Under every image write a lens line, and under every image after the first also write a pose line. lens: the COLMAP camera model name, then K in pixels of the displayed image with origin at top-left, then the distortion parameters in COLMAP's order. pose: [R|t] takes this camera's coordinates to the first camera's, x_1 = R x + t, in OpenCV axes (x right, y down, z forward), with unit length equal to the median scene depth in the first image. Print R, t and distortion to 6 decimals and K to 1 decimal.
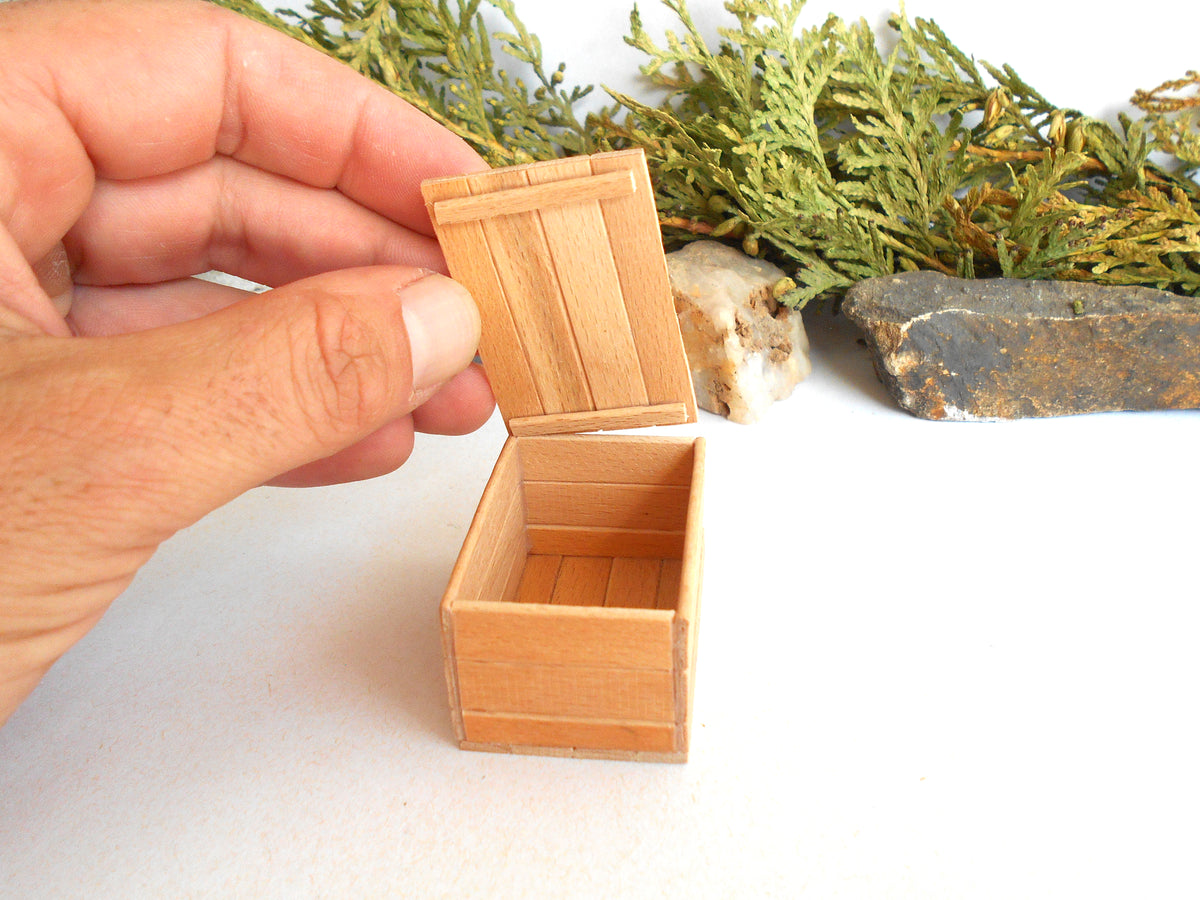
lens RADIAL K [[1028.9, 0, 597.2], [0, 1028.9, 440.9], [0, 0, 1]] dist [-0.019531, 0.010697]
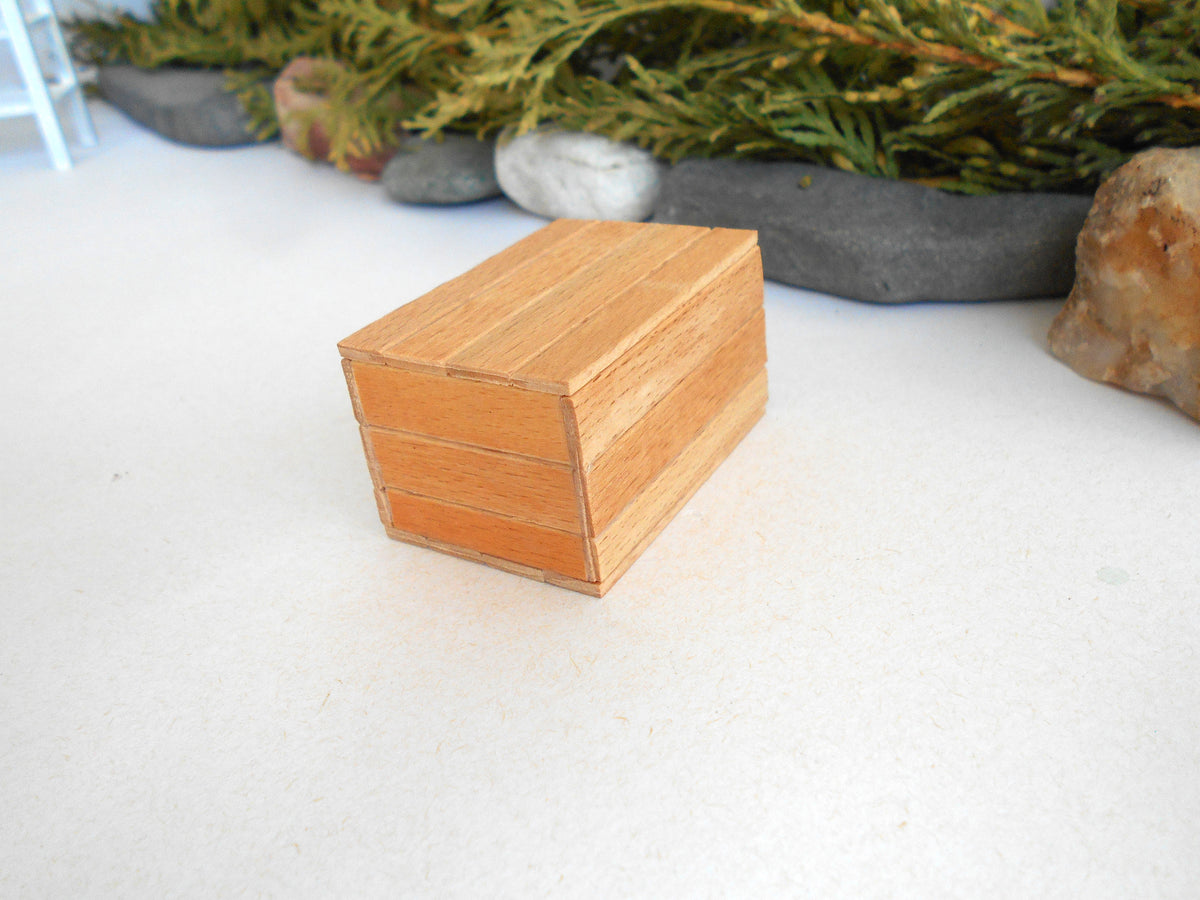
lens RADIAL K [[1016.6, 0, 599.2], [0, 1016.6, 443.1], [0, 0, 1]] dist [-0.028305, 0.009385]
pose [[0.871589, 0.199603, -0.447763, 0.071735], [-0.172349, 0.979814, 0.101295, -0.014493], [0.458943, -0.011116, 0.888396, 0.321437]]
